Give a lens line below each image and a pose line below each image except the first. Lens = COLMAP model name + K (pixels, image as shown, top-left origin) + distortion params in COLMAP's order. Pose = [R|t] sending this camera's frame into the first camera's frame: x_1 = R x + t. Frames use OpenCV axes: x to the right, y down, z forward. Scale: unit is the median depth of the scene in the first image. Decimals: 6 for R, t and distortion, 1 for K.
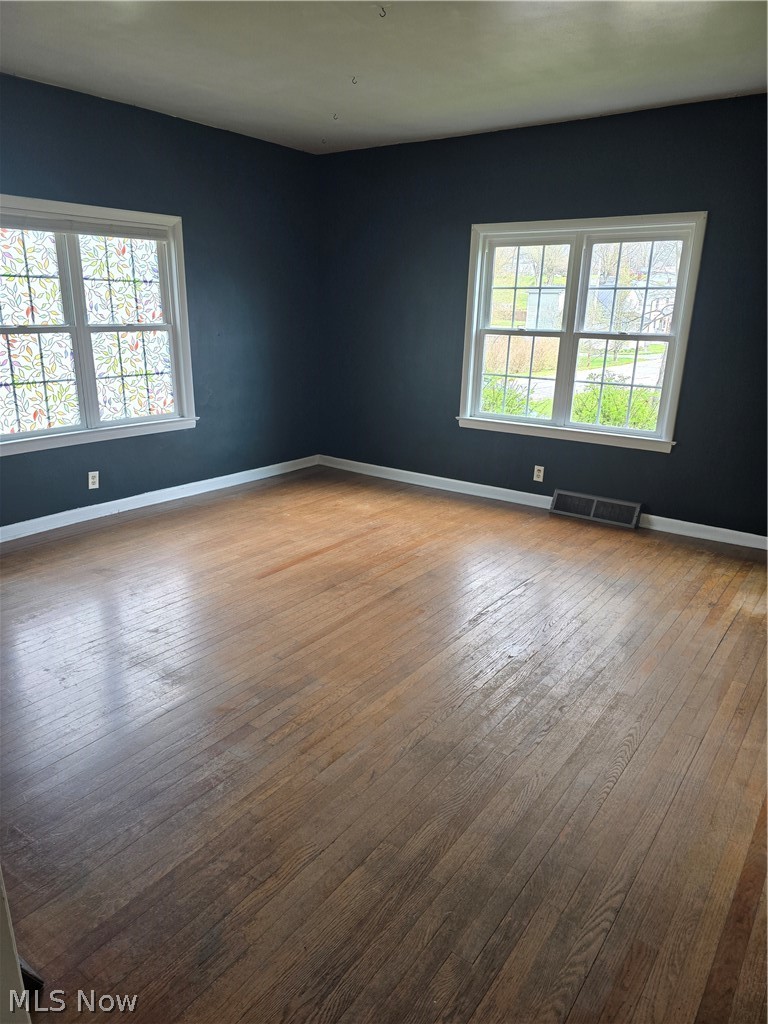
lens RADIAL K [[688.1, 0, 412.4], [0, 688.1, 528.4], [0, 0, 1]] dist [0.054604, -0.038354]
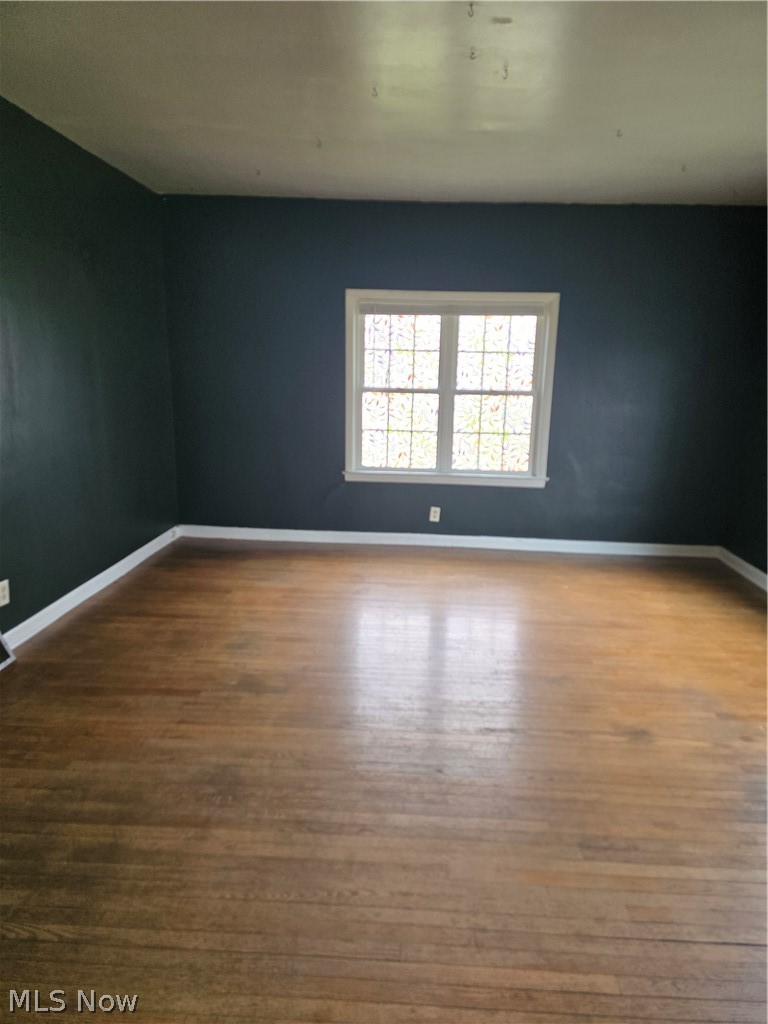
lens RADIAL K [[688.1, 0, 383.2], [0, 688.1, 513.9], [0, 0, 1]] dist [0.054604, -0.038354]
pose [[0.545515, 0.173497, -0.819946, 0.474000], [-0.275282, 0.961151, 0.020229, -0.071730], [0.791601, 0.214681, 0.572083, 0.256967]]
